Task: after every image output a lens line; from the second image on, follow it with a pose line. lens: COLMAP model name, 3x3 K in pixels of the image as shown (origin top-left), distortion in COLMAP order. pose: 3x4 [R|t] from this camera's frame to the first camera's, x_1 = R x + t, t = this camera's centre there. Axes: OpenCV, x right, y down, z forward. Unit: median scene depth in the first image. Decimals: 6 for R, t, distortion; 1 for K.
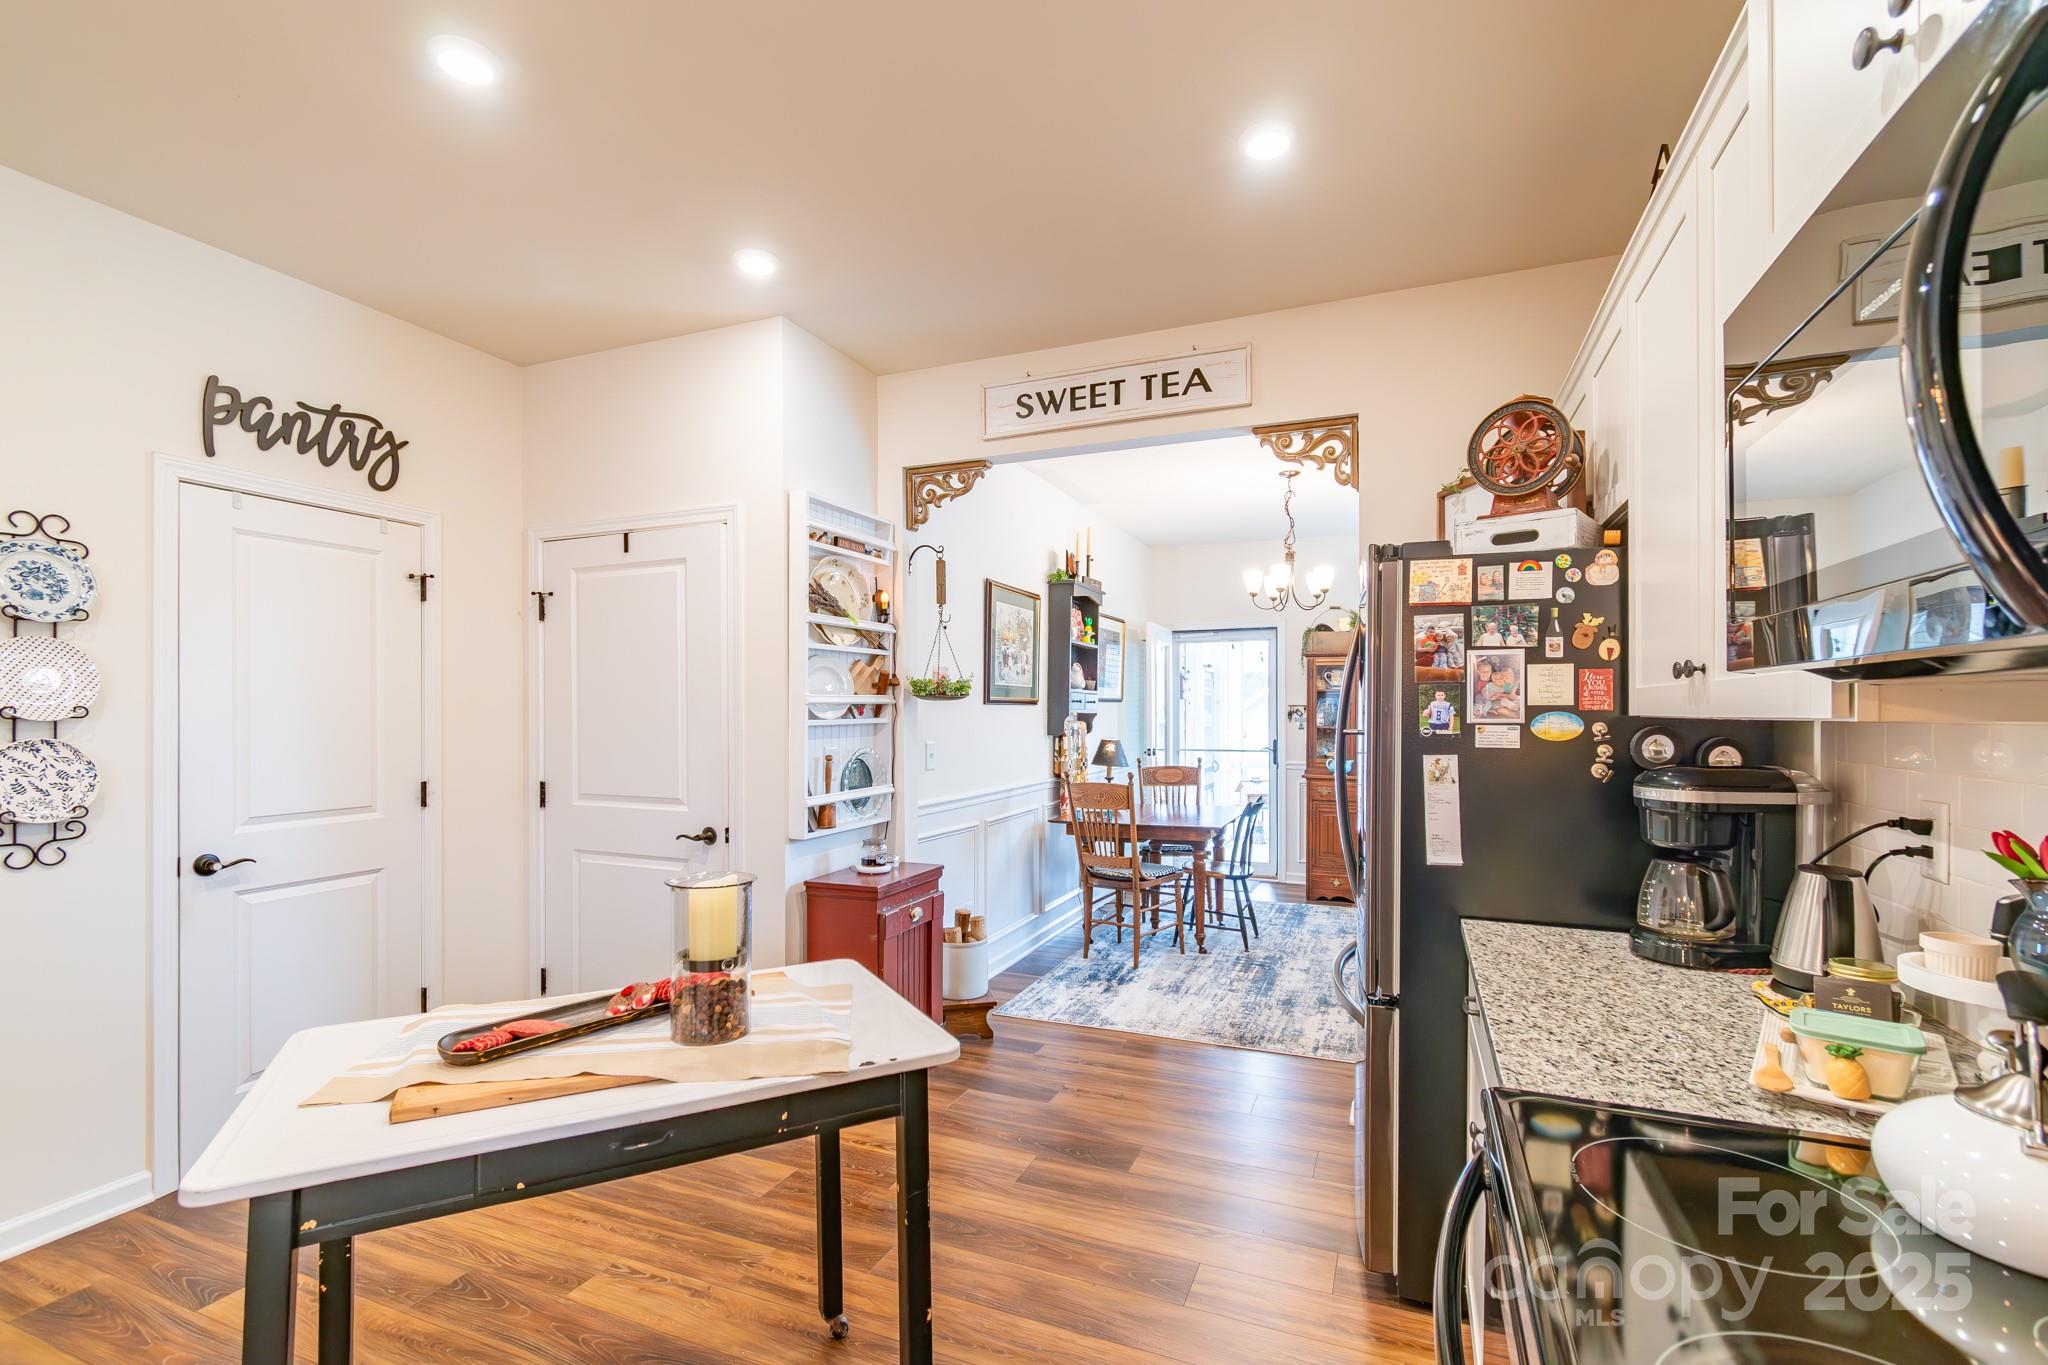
lens RADIAL K [[916.2, 0, 1022.1], [0, 916.2, 710.9], [0, 0, 1]] dist [-0.000344, -0.000179]
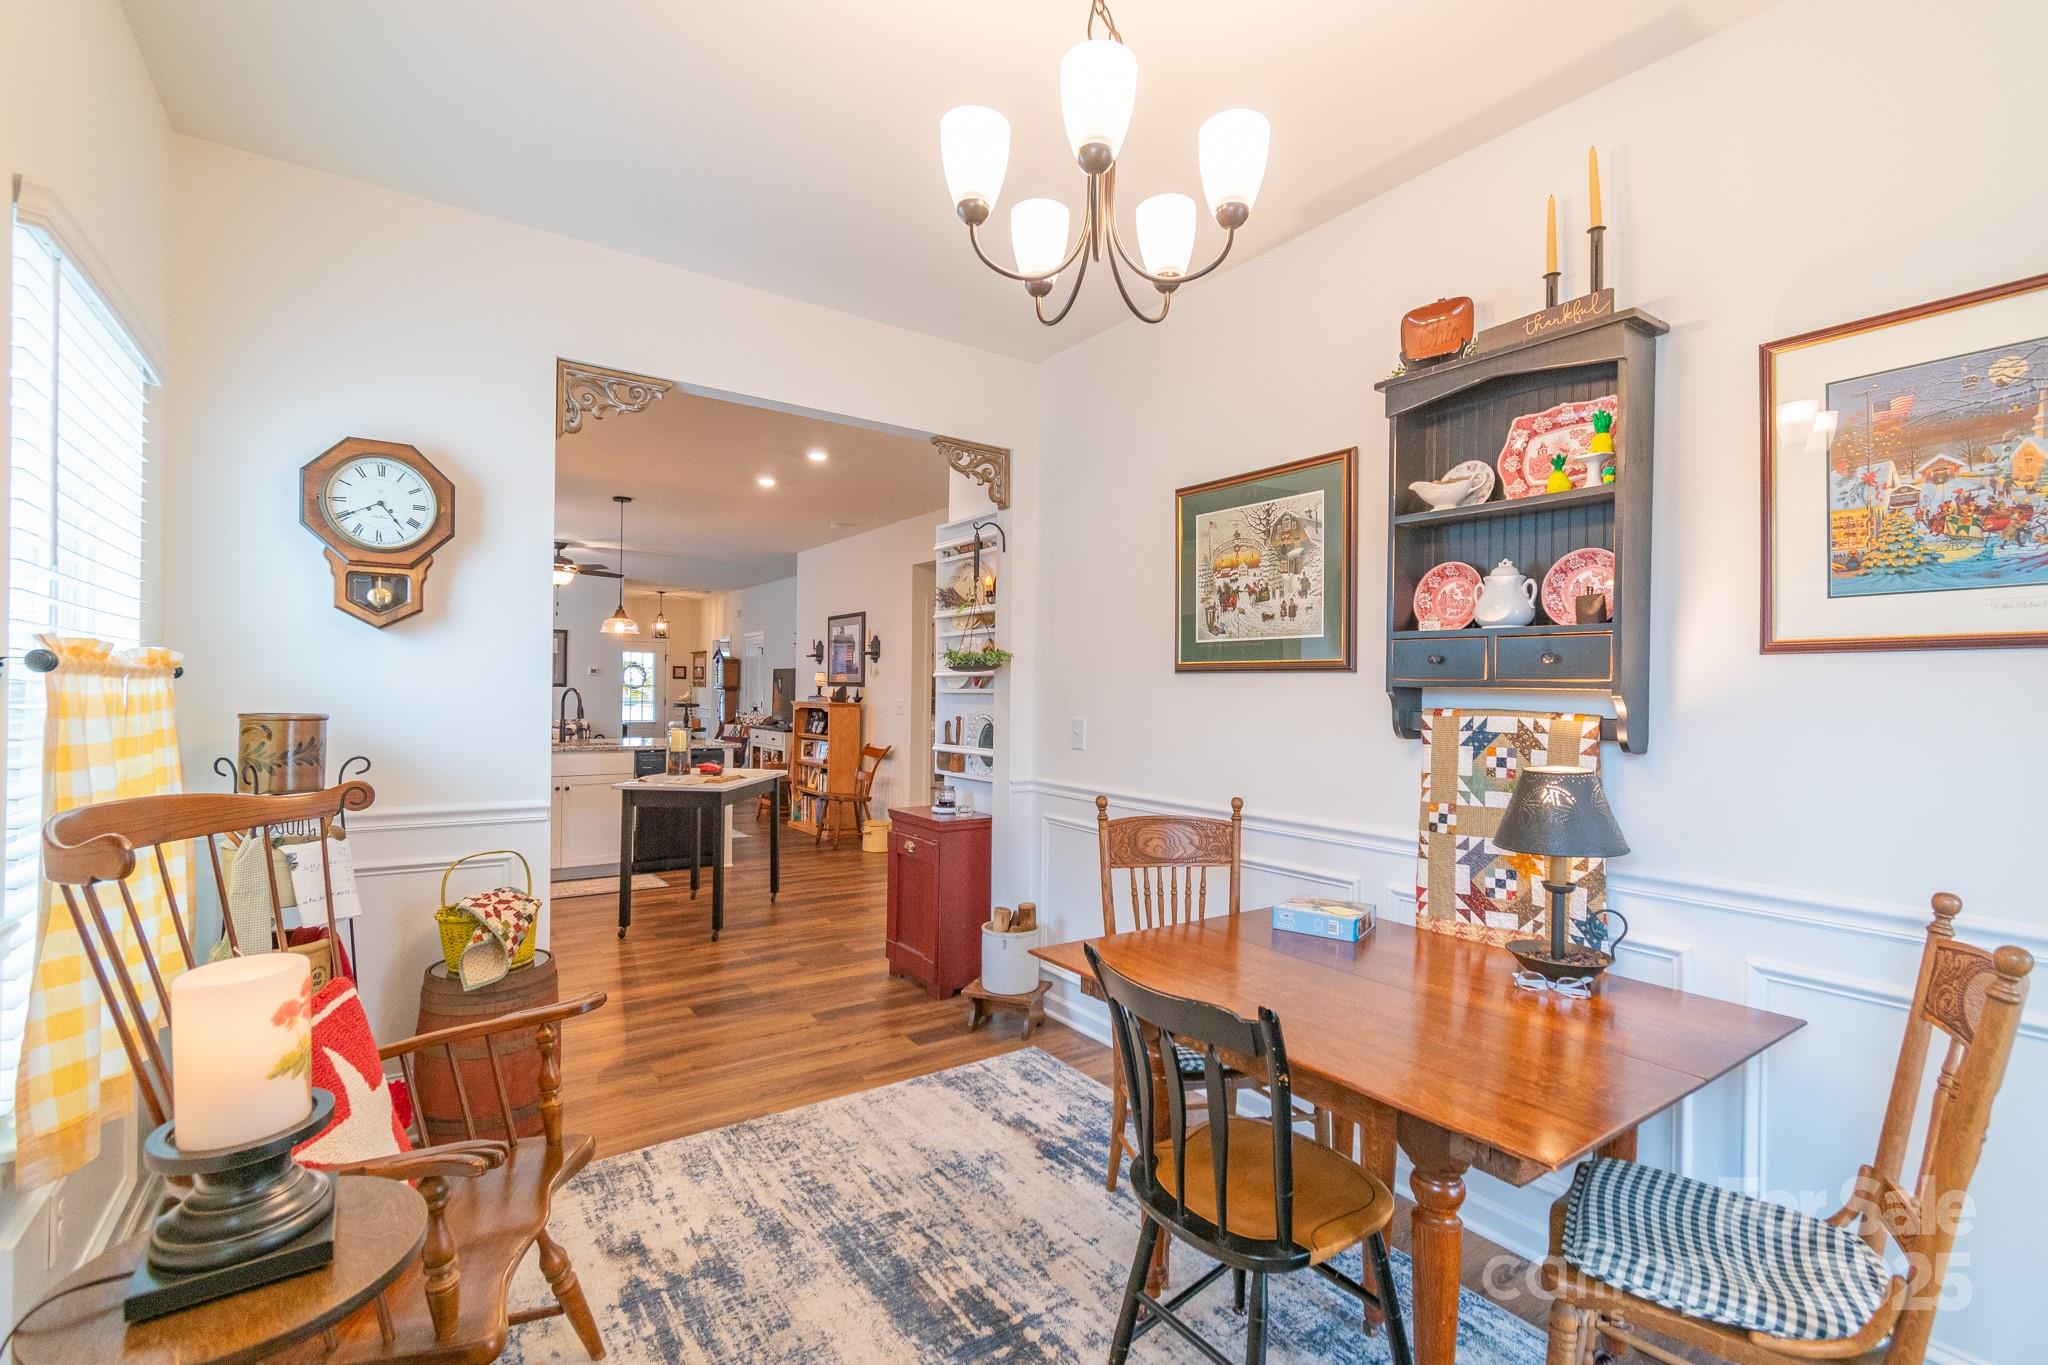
lens RADIAL K [[916.7, 0, 1026.4], [0, 916.7, 710.5], [0, 0, 1]] dist [-0.000123, -0.000744]
pose [[-0.534178, 0.009261, -0.845321, 0.853861], [-0.016718, 0.999629, 0.021516, 0.010821], [0.845207, 0.025626, -0.533825, 1.821487]]
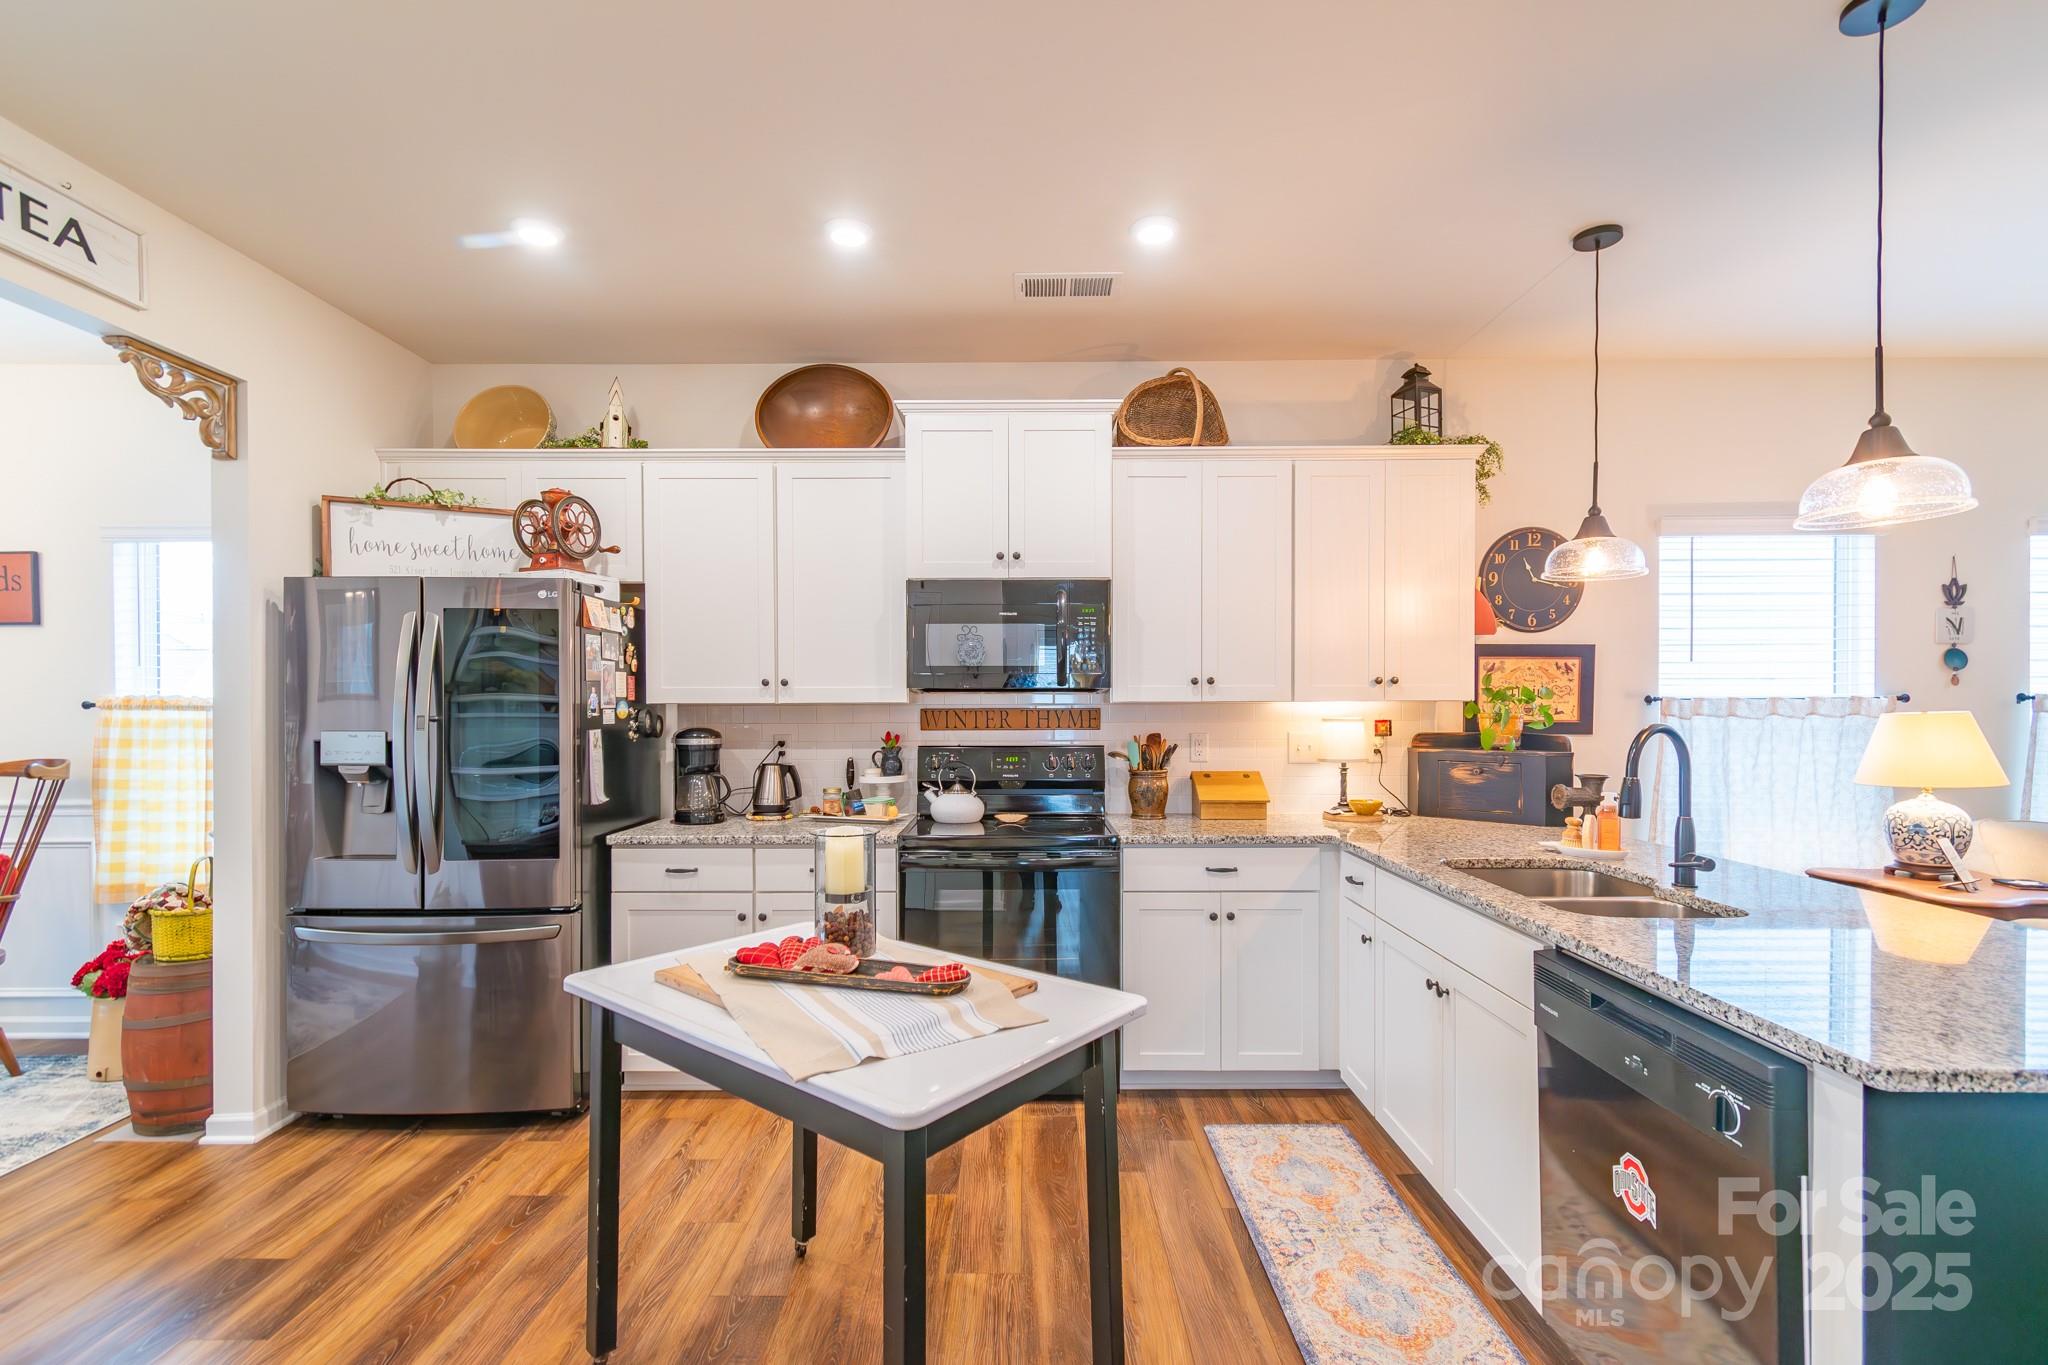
lens RADIAL K [[916.5, 0, 1028.5], [0, 916.5, 714.8], [0, 0, 1]] dist [0.001667, -0.000505]
pose [[-0.384987, -0.010222, 0.922865, -0.752191], [0.002308, 0.999925, 0.012038, 0.004463], [-0.922919, 0.006764, -0.384935, 0.588936]]
